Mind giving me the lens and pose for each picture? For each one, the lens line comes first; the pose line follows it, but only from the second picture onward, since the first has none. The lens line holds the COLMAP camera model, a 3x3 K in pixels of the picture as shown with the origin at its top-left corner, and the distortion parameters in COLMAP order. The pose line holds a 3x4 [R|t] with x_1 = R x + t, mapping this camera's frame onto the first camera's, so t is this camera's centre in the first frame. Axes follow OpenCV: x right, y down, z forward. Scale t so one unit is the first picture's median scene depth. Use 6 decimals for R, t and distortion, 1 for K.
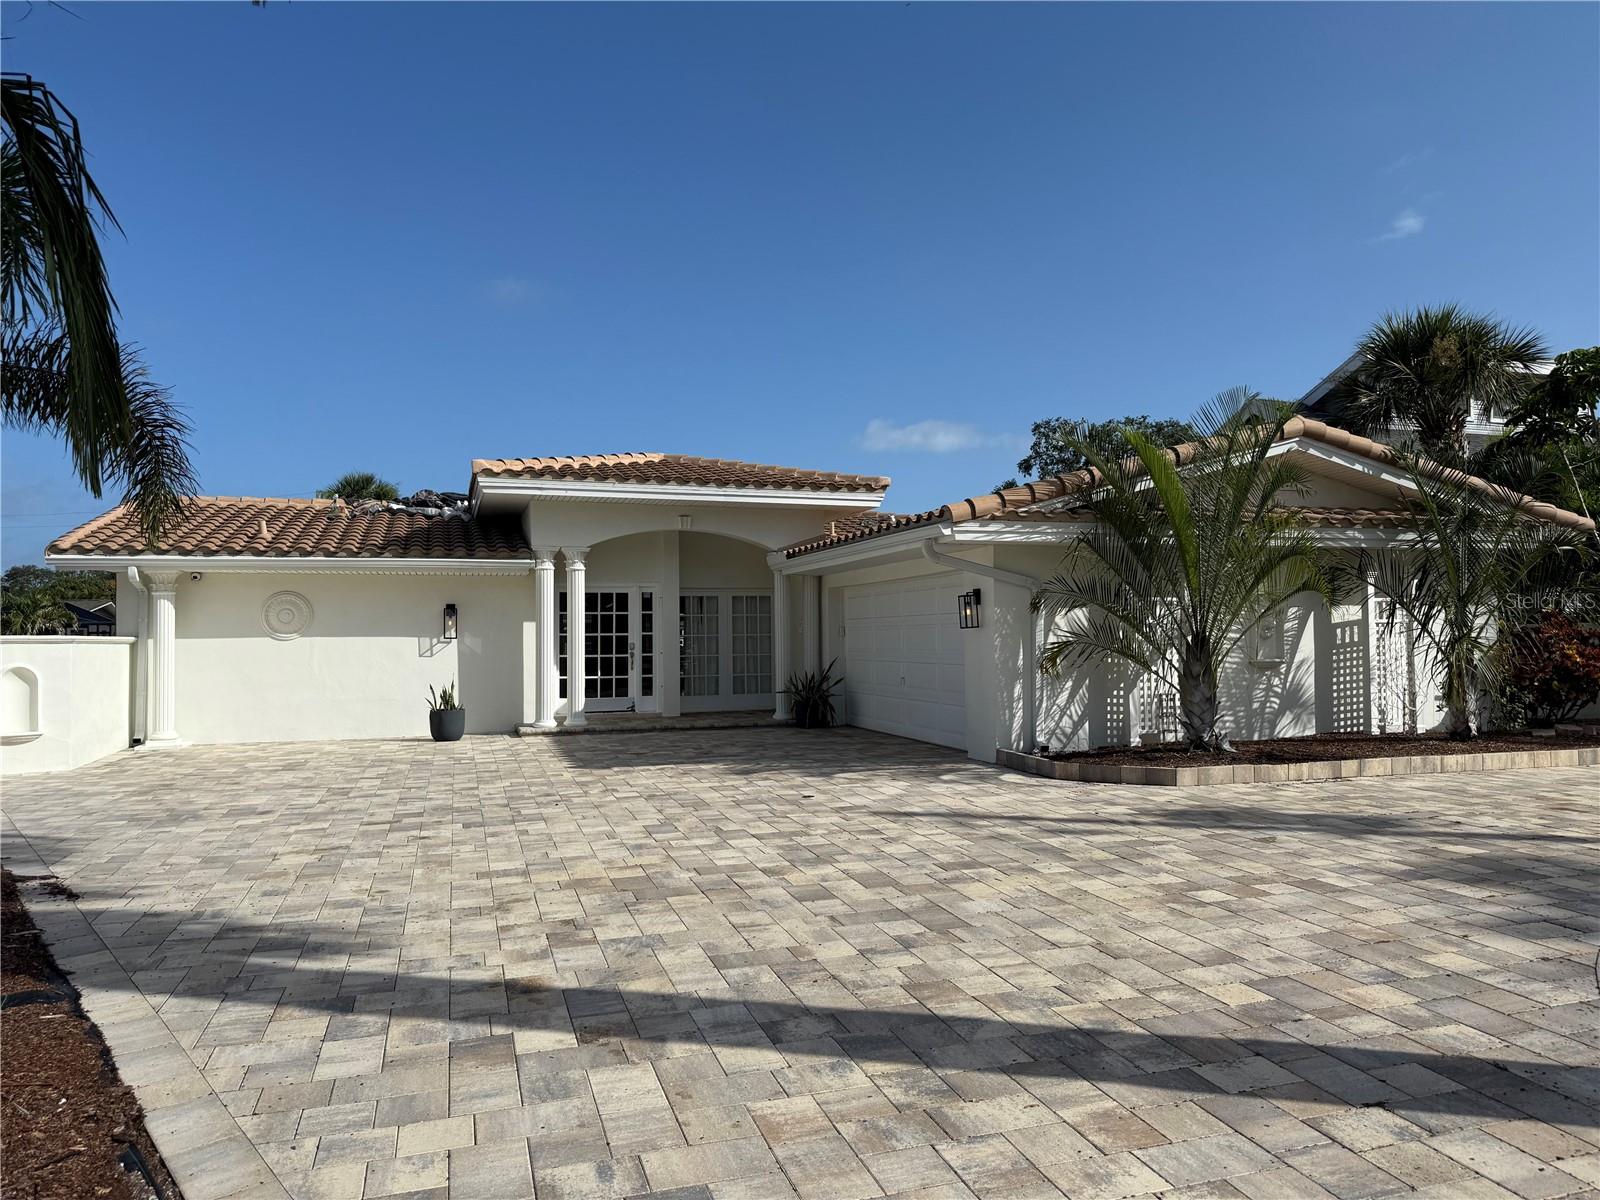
lens RADIAL K [[1044.9, 0, 800.0], [0, 1044.9, 600.0], [0, 0, 1]] dist [0.124087, -0.166602]
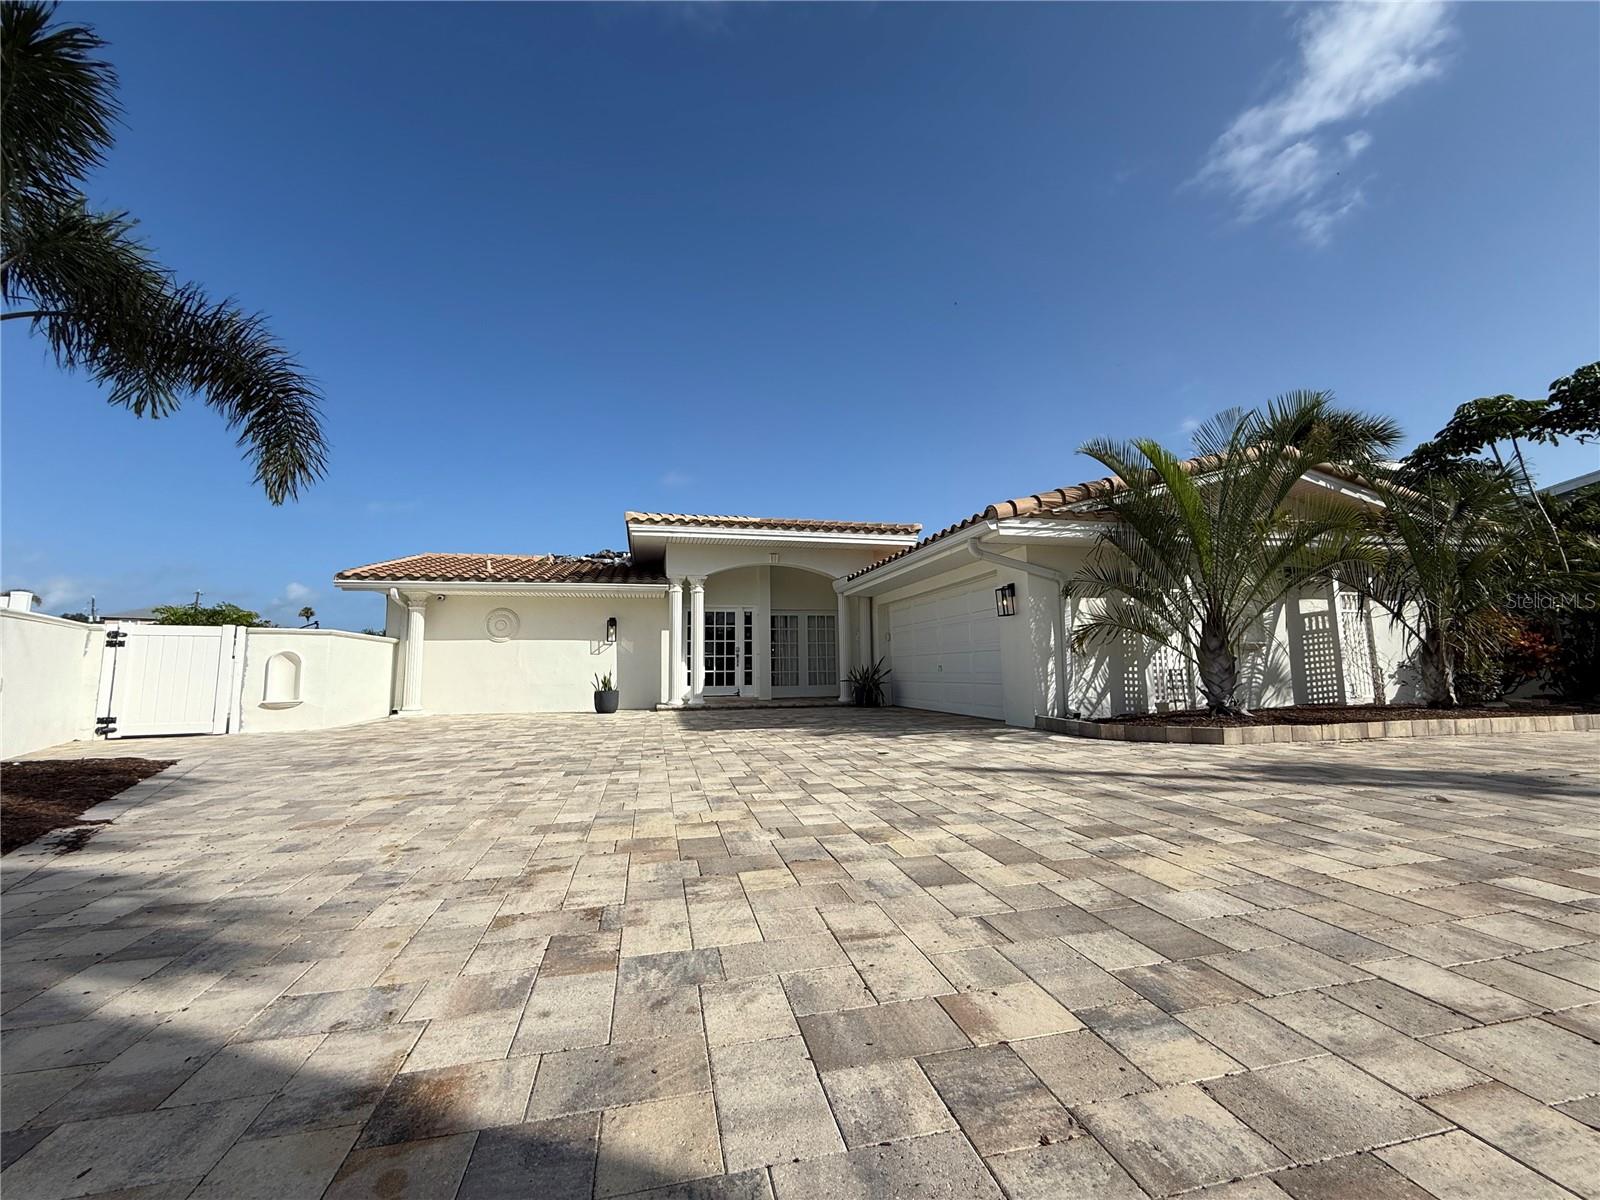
lens RADIAL K [[591.1, 0, 800.0], [0, 591.1, 600.0], [0, 0, 1]] dist [0.000840, 0.000051]
pose [[0.997399, -0.009786, -0.071413, -0.028797], [0.003701, 0.996387, -0.084843, 0.069836], [0.071985, 0.084358, 0.993832, 0.320847]]
